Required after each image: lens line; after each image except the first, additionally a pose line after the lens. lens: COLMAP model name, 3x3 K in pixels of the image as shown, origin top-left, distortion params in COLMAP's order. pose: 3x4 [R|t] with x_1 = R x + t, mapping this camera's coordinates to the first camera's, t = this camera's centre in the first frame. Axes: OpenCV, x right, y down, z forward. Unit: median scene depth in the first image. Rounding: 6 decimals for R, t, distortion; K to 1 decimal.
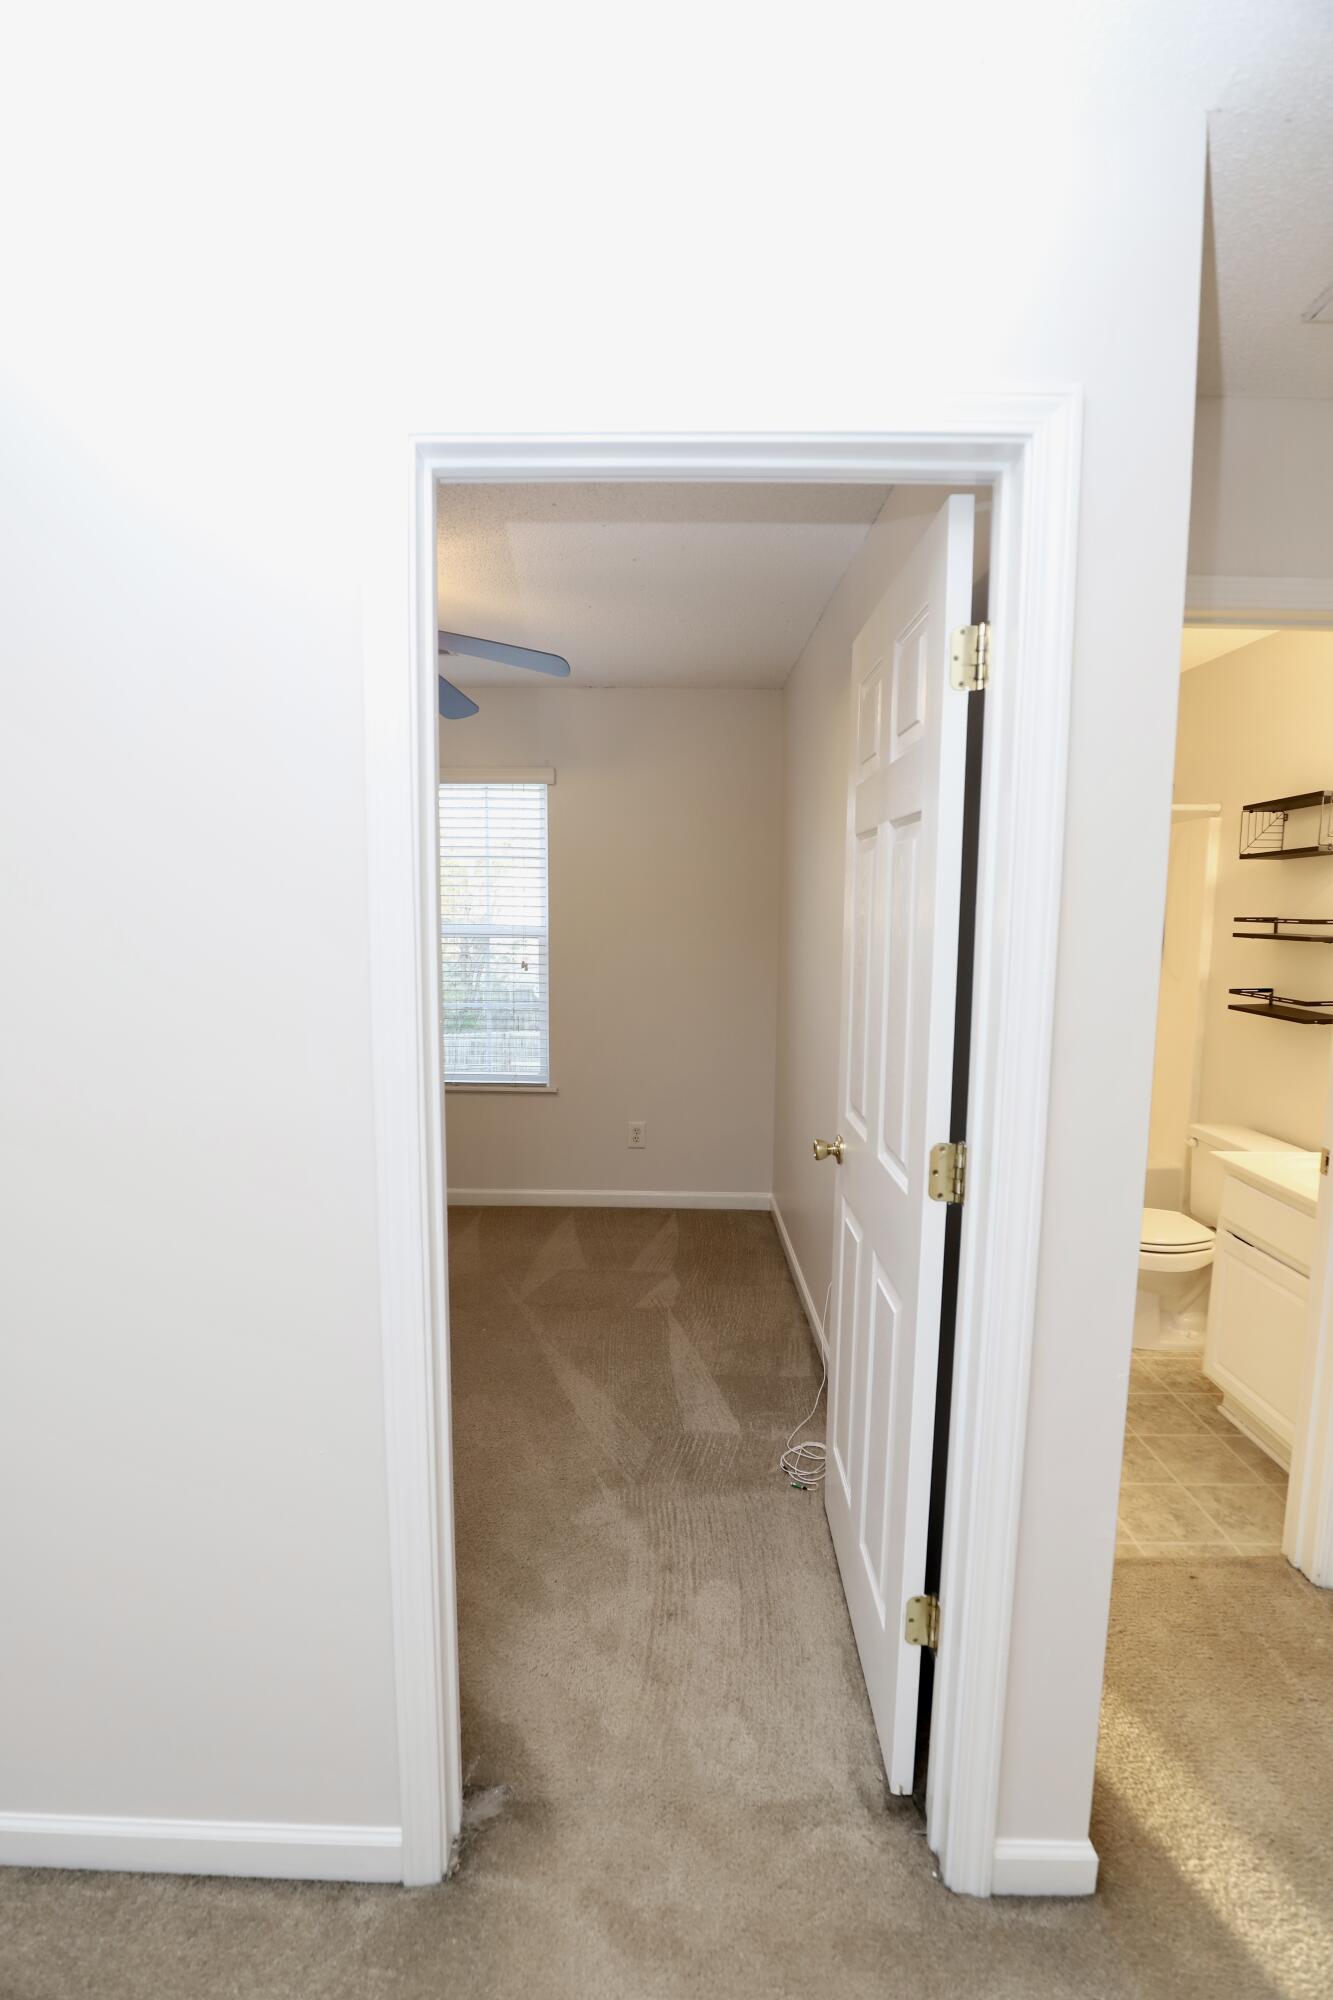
lens RADIAL K [[911.8, 0, 661.2], [0, 911.8, 1002.7], [0, 0, 1]] dist [-0.035175, 0.005233]
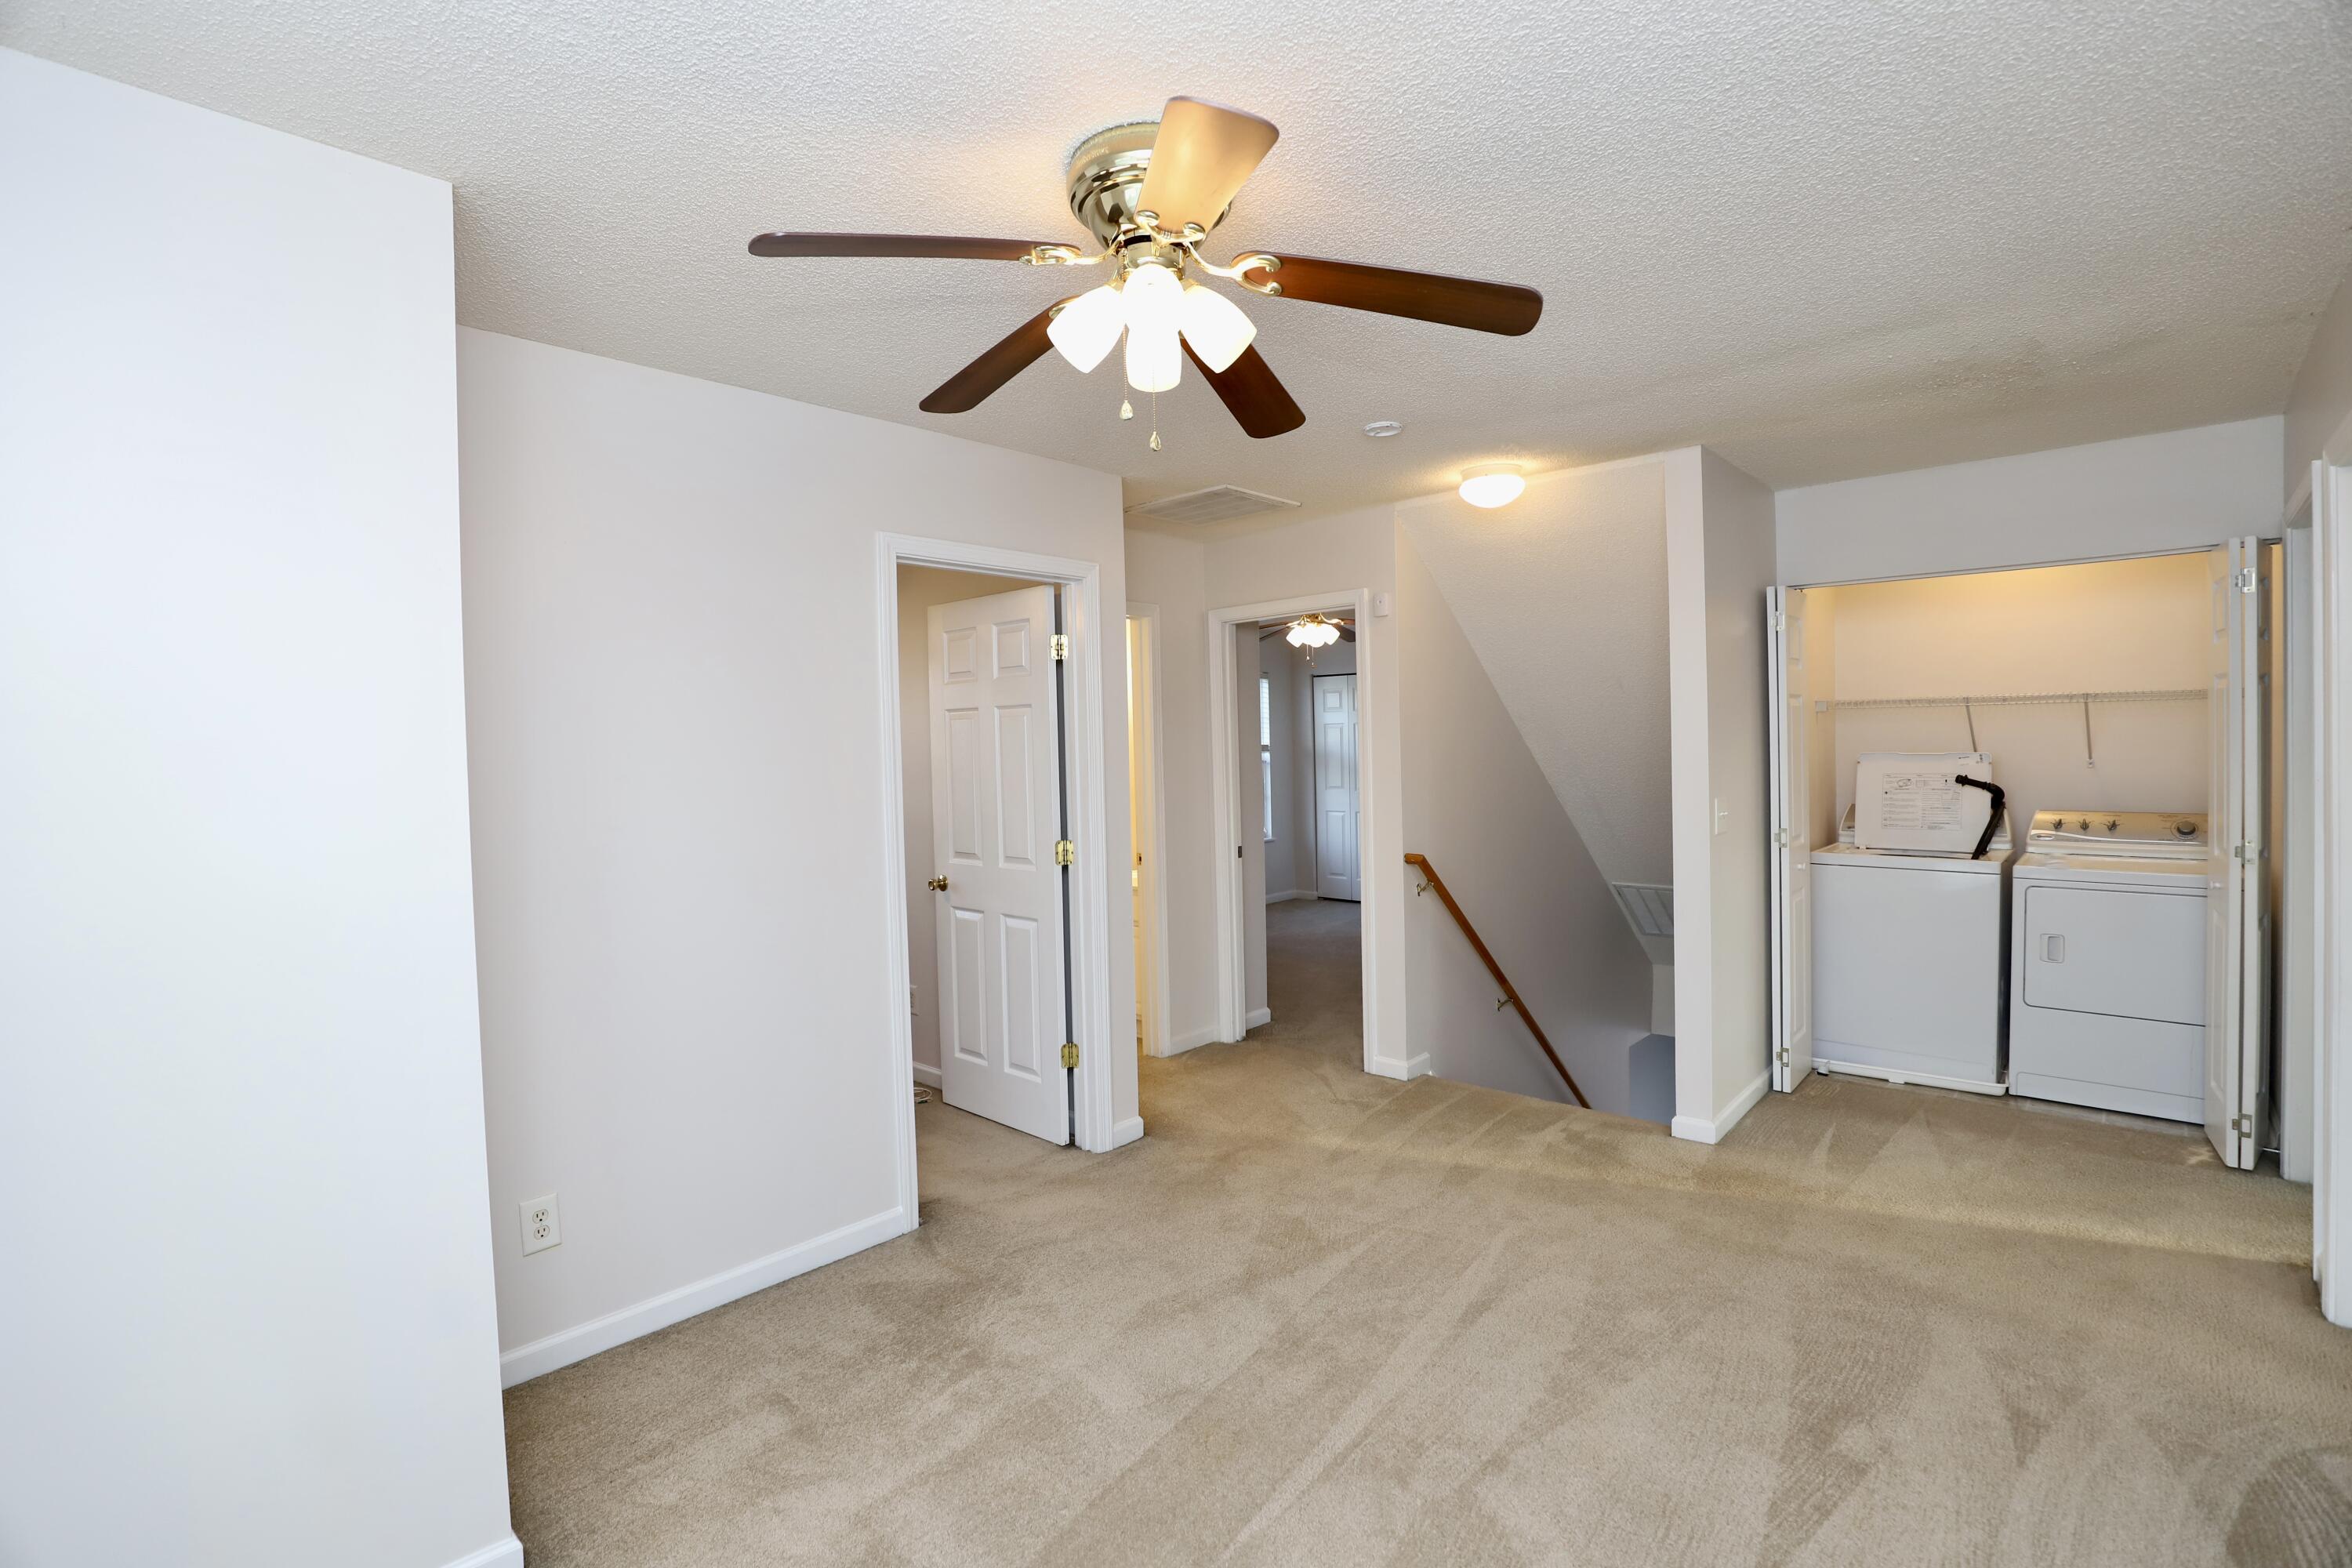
lens RADIAL K [[1090.4, 0, 1166.7], [0, 1090.4, 778.6], [0, 0, 1]] dist [-0.036900, 0.008153]
pose [[0.669272, -0.046518, 0.741560, -0.795839], [0.113337, 0.992751, -0.040013, 0.067510], [-0.734323, 0.110826, 0.669692, -0.570108]]
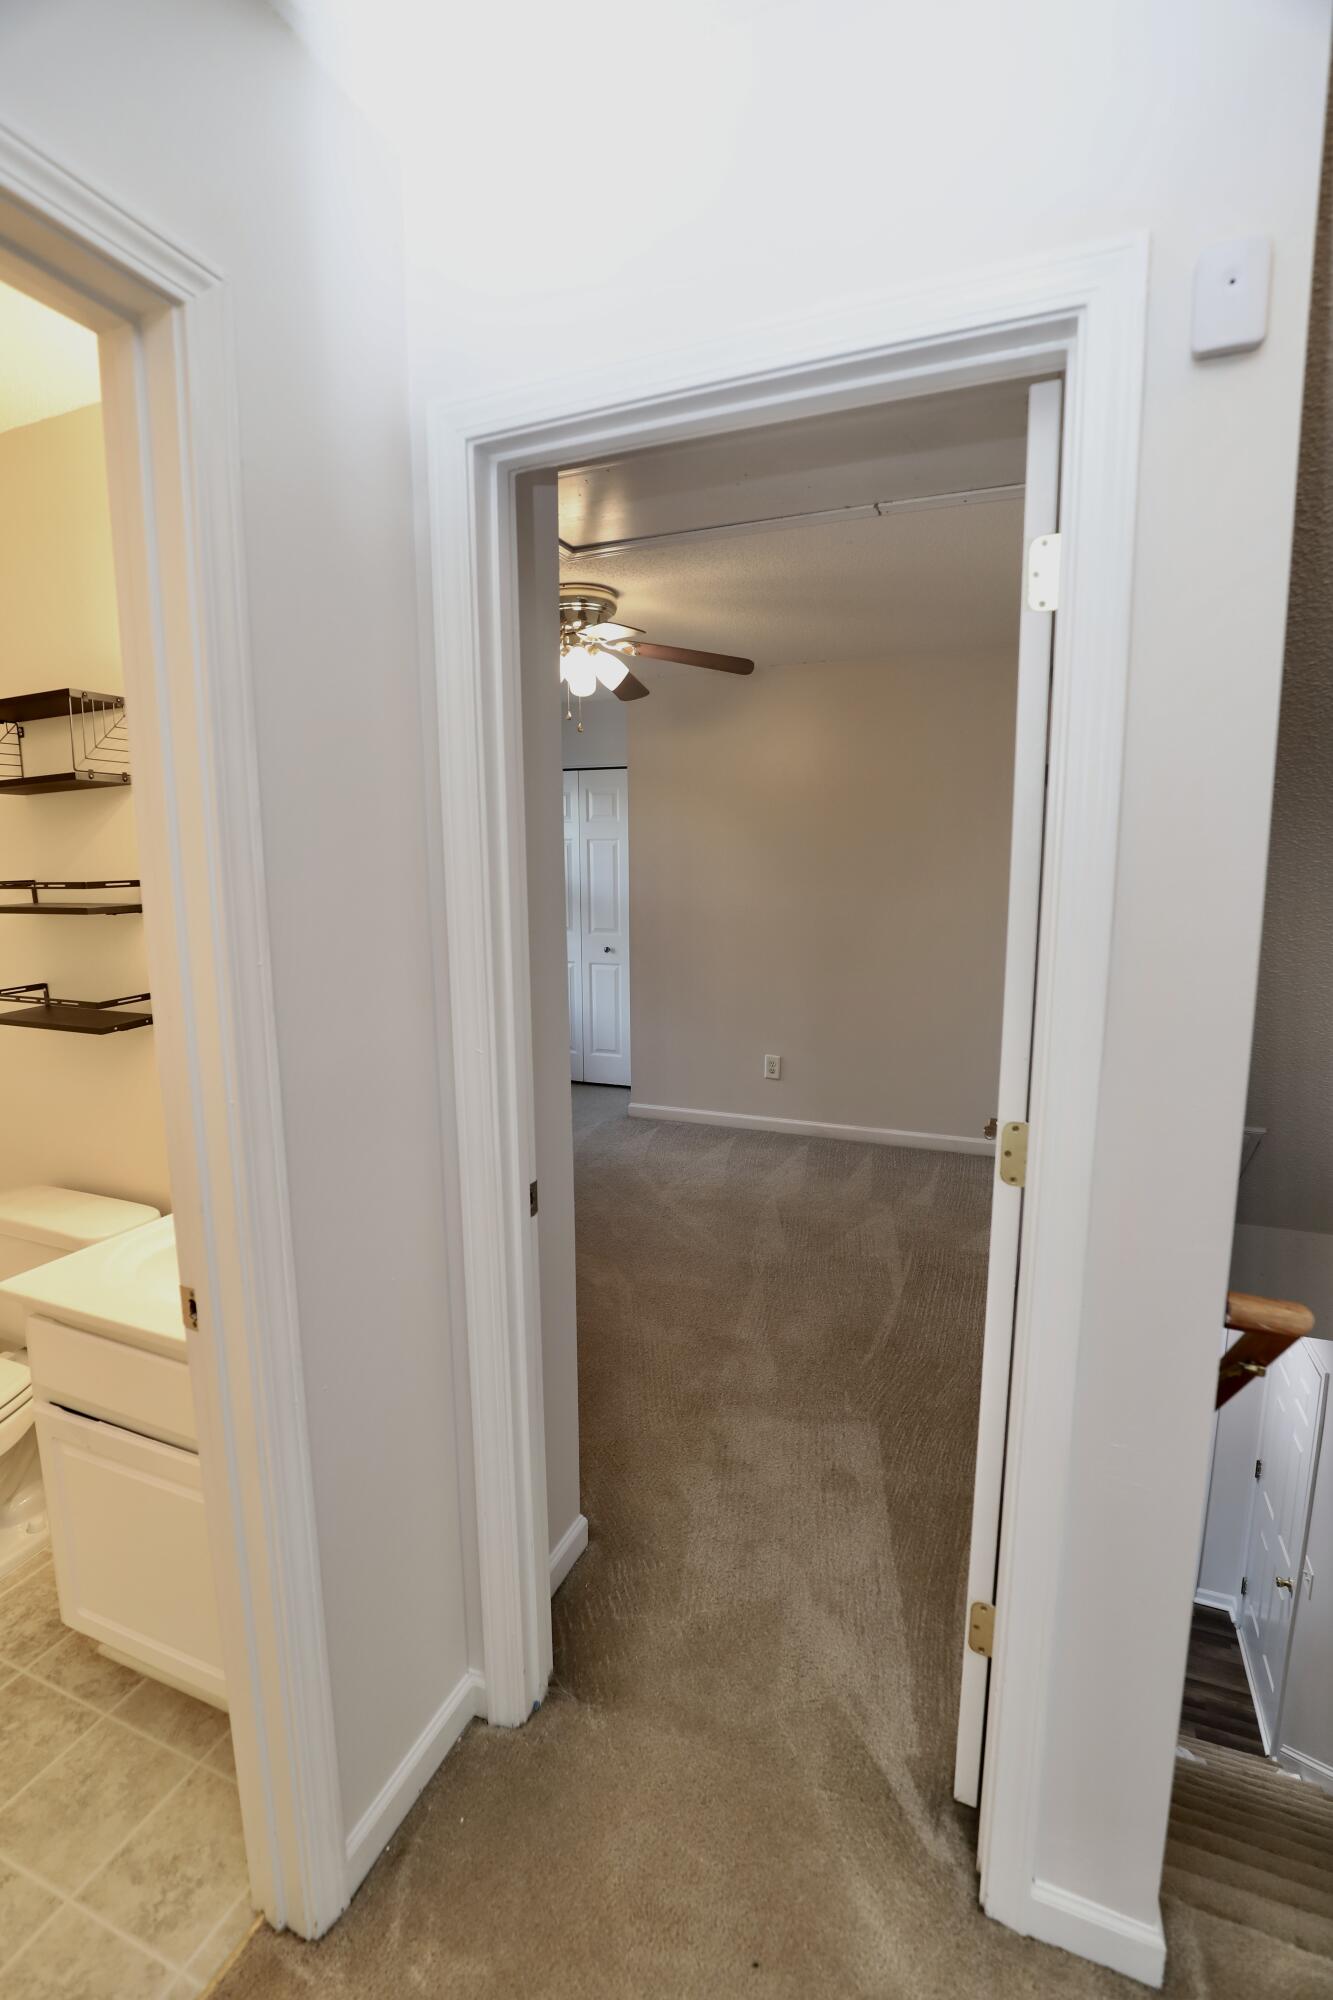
lens RADIAL K [[911.8, 0, 661.2], [0, 911.8, 1002.7], [0, 0, 1]] dist [-0.035175, 0.005233]
pose [[0.366653, -0.152336, 0.917801, 0.246058], [0.113582, 0.986454, 0.118356, -0.033252], [-0.923398, 0.060850, 0.378989, 0.341665]]
